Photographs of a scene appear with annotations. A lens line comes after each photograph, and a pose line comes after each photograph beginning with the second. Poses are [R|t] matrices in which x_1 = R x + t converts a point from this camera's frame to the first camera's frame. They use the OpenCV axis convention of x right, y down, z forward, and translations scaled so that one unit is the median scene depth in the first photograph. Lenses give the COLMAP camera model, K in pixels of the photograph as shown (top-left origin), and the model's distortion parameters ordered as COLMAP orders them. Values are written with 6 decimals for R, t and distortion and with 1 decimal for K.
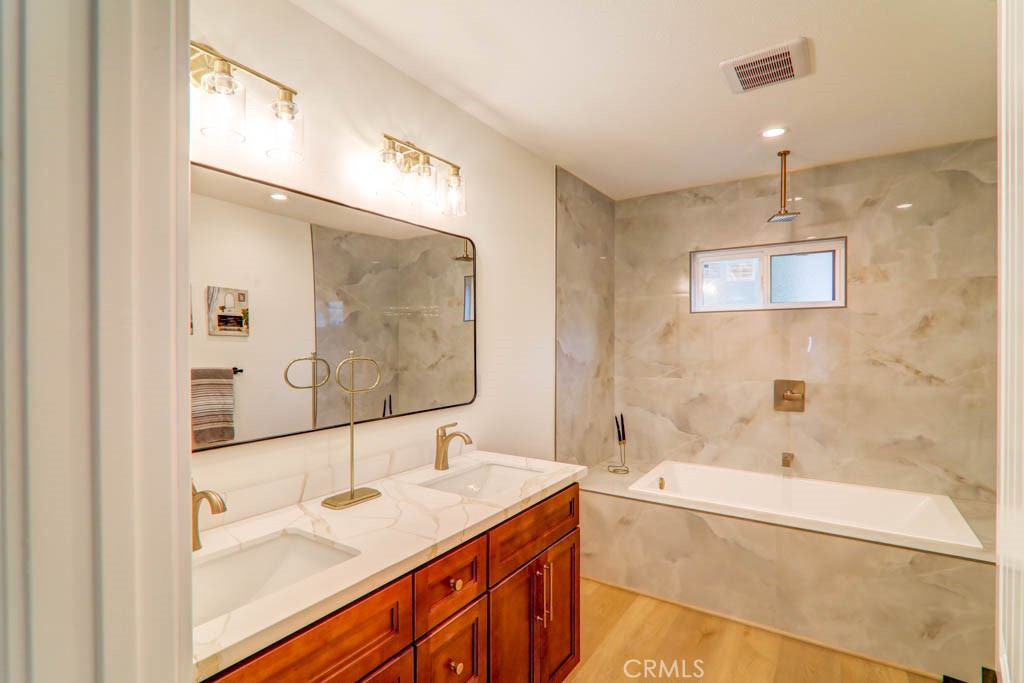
lens RADIAL K [[470.4, 0, 511.6], [0, 470.4, 360.0], [0, 0, 1]] dist [-0.001156, -0.000393]
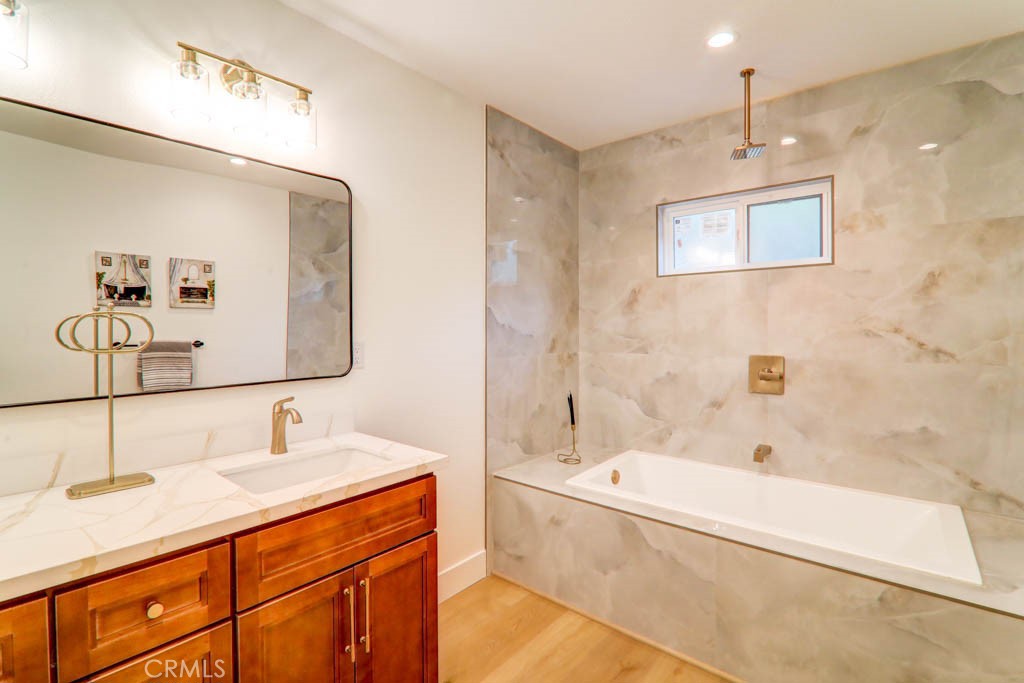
lens RADIAL K [[469.3, 0, 515.3], [0, 469.3, 341.8], [0, 0, 1]] dist [-0.015985, 0.000021]
pose [[0.995388, 0.006979, -0.095677, 0.249695], [-0.007296, 0.999969, -0.002959, 0.025716], [0.095654, 0.003644, 0.995408, 0.161319]]
